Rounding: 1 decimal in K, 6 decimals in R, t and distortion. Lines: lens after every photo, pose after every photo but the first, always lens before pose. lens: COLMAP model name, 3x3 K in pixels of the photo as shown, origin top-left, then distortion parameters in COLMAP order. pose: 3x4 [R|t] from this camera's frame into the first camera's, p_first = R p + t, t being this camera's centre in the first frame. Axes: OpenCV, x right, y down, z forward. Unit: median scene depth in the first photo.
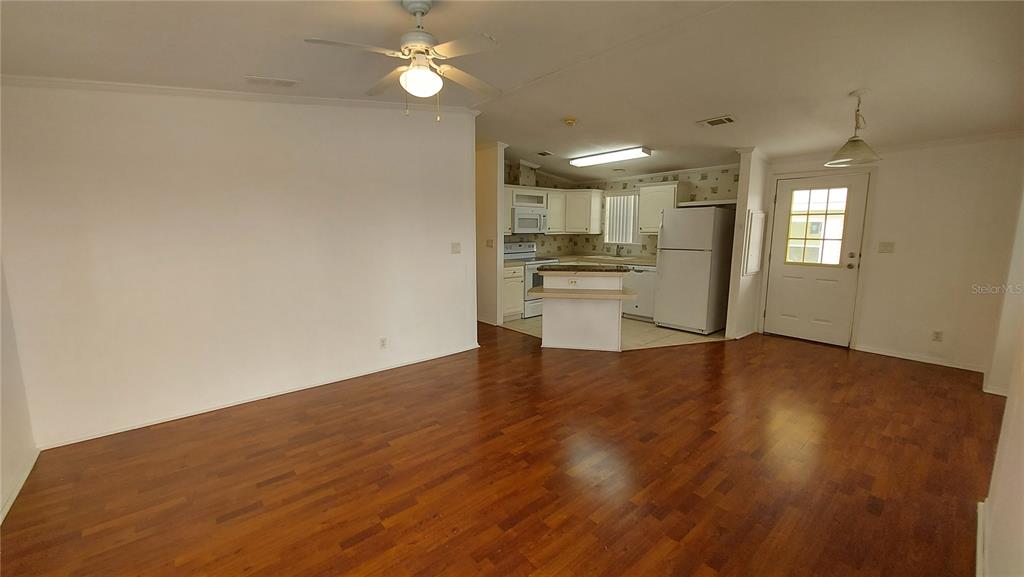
lens RADIAL K [[402.7, 0, 518.7], [0, 402.7, 284.4], [0, 0, 1]] dist [0.015583, -0.005904]
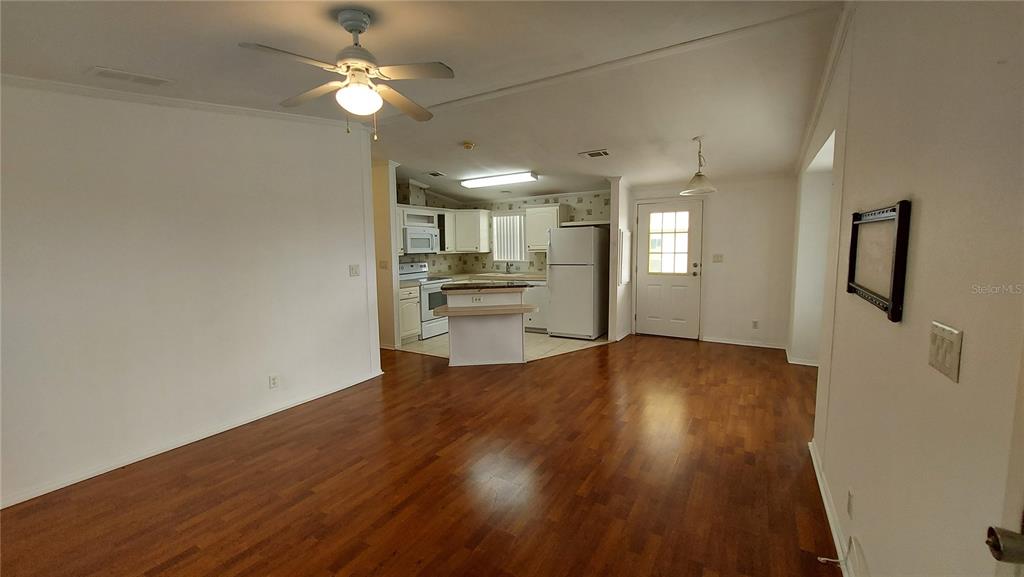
lens RADIAL K [[402.7, 0, 518.7], [0, 402.7, 284.4], [0, 0, 1]] dist [0.015583, -0.005904]
pose [[0.949171, -0.045720, 0.311422, -0.084510], [0.060184, 0.997502, -0.036987, 0.000364], [-0.308953, 0.053850, 0.949552, -0.007176]]
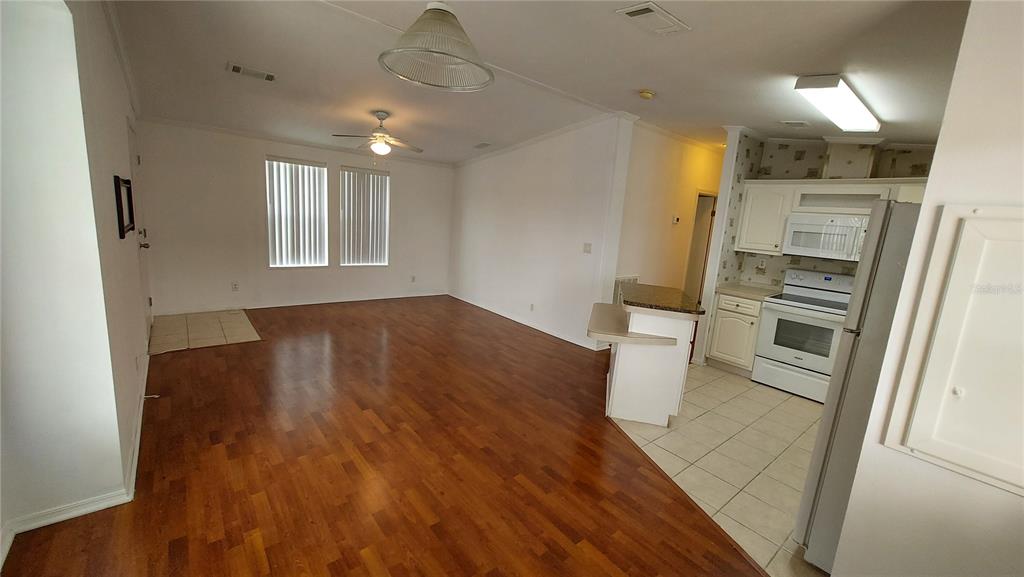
lens RADIAL K [[402.7, 0, 518.7], [0, 402.7, 284.4], [0, 0, 1]] dist [0.015583, -0.005904]
pose [[-0.020382, 0.162957, -0.986423, 0.894296], [-0.215288, 0.962767, 0.163498, -0.129076], [0.976338, 0.215697, 0.015459, 0.798834]]
